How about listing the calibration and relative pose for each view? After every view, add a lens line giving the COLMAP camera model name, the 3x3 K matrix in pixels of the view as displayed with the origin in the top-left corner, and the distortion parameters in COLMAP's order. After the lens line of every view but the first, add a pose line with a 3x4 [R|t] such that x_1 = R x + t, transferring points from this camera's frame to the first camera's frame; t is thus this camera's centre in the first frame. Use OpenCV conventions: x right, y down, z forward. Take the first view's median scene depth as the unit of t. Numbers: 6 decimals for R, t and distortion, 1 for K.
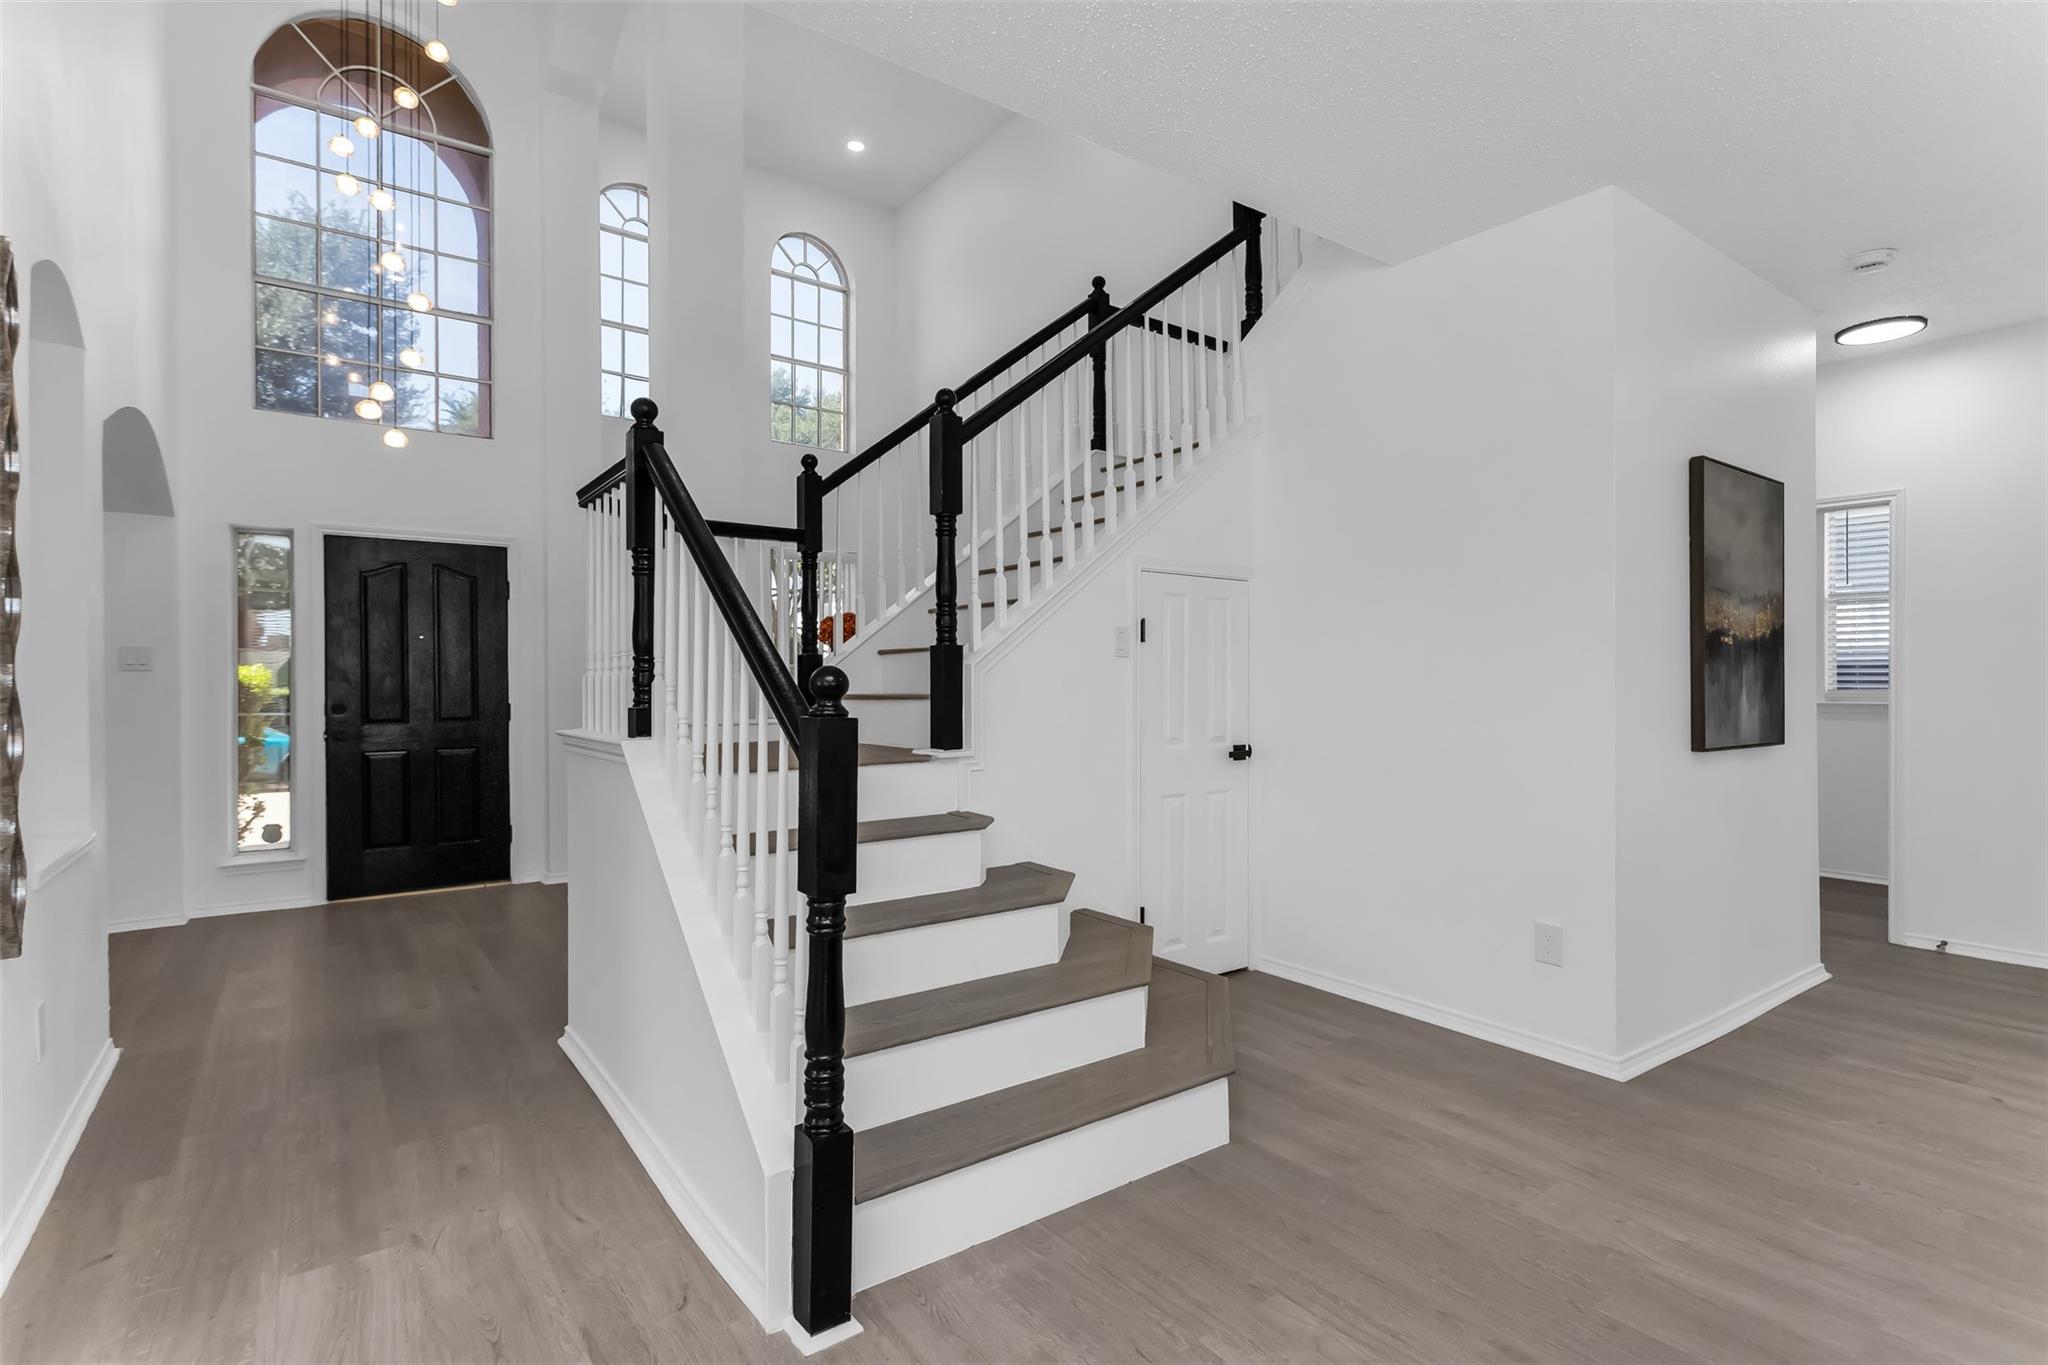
lens RADIAL K [[991.1, 0, 1024.0], [0, 991.1, 682.5], [0, 0, 1]] dist [0.000820, 0.000427]
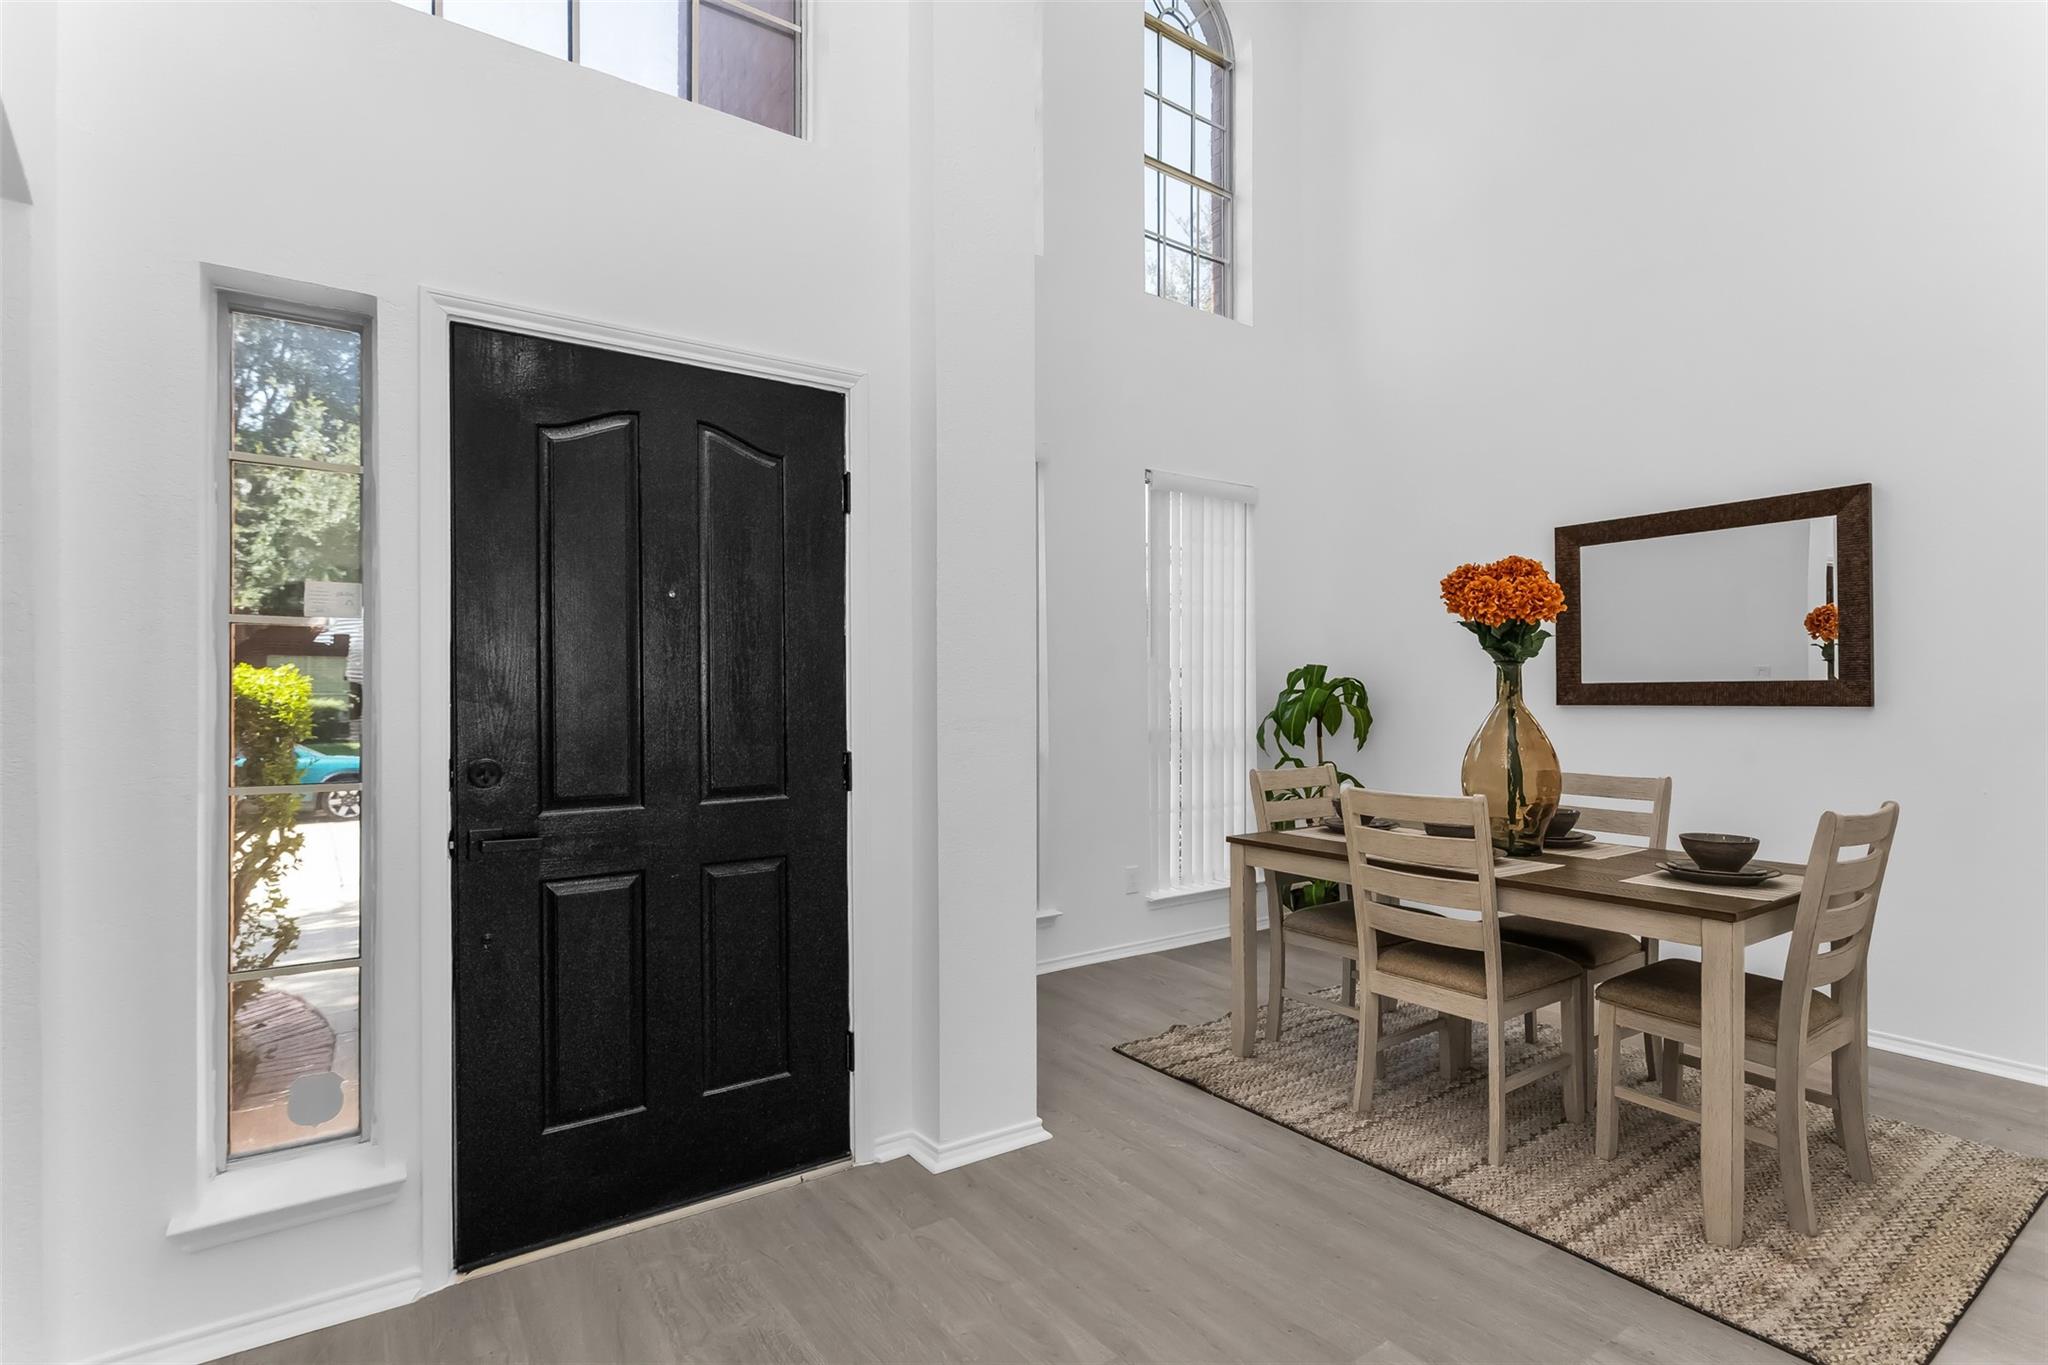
lens RADIAL K [[1005.8, 0, 1024.0], [0, 1005.8, 682.5], [0, 0, 1]] dist [-0.004993, -0.000595]
pose [[0.999651, -0.002089, -0.026320, -0.444623], [0.001813, 0.999943, -0.010508, -0.004388], [0.026340, 0.010457, 0.999598, 0.580156]]
